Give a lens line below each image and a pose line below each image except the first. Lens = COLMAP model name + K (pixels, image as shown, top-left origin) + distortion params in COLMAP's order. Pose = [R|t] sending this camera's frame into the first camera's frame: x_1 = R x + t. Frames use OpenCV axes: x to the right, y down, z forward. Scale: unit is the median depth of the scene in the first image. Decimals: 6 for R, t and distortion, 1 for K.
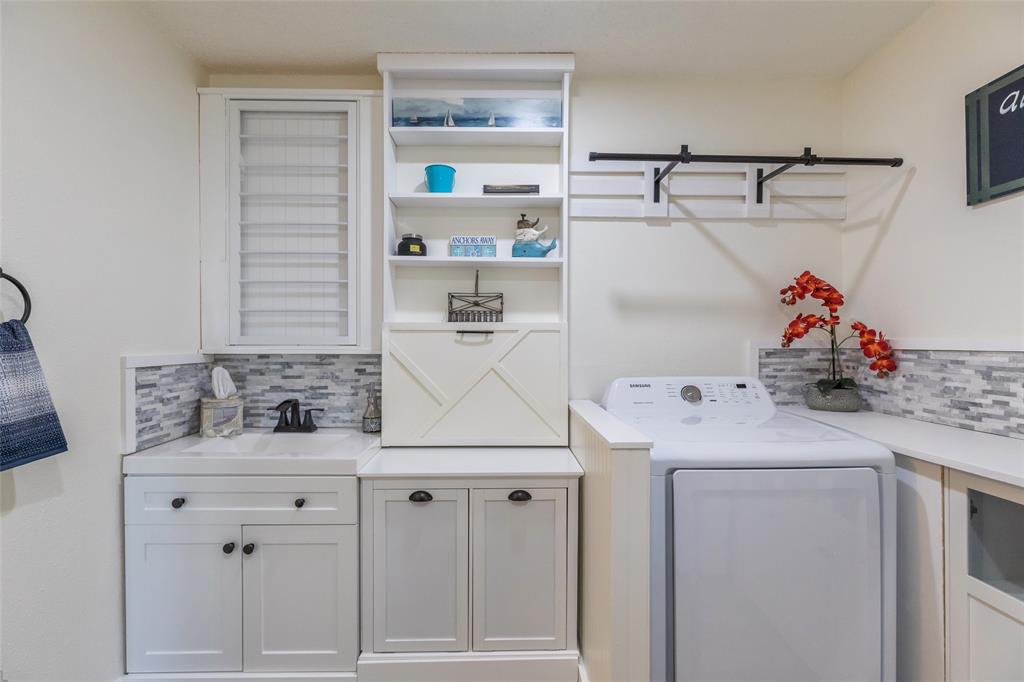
lens RADIAL K [[464.6, 0, 512.5], [0, 464.6, 347.2], [0, 0, 1]] dist [0.004621, -0.000944]
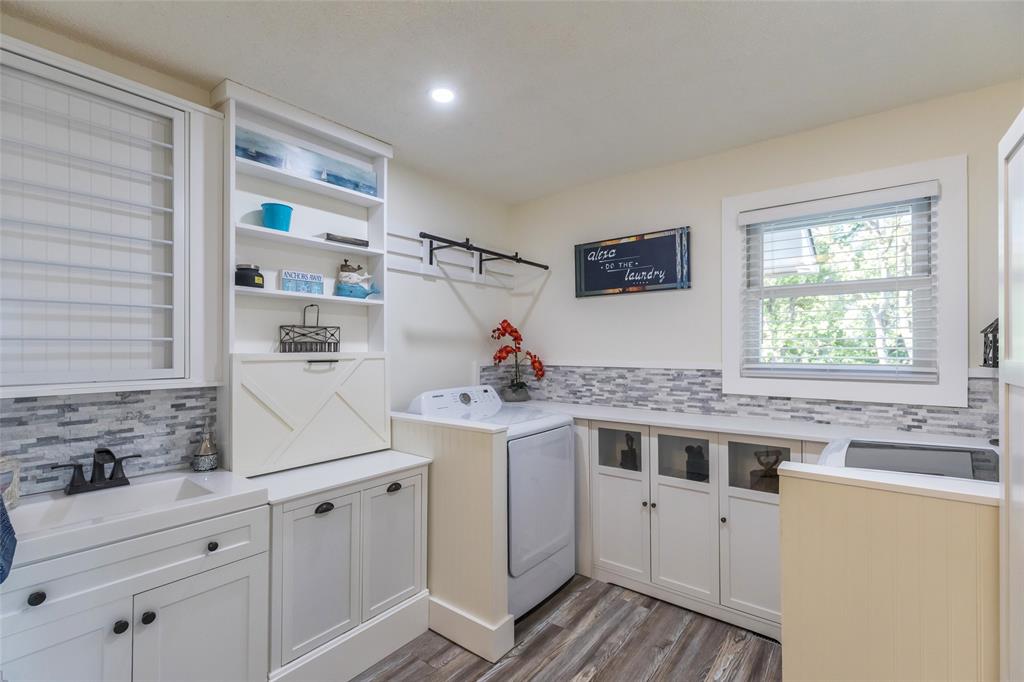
lens RADIAL K [[464.6, 0, 521.8], [0, 464.6, 348.2], [0, 0, 1]] dist [0.004621, -0.000944]
pose [[0.619132, -0.002337, 0.785284, -0.646115], [0.011201, 0.999920, -0.005856, -0.050115], [-0.785207, 0.012422, 0.619108, -0.083326]]
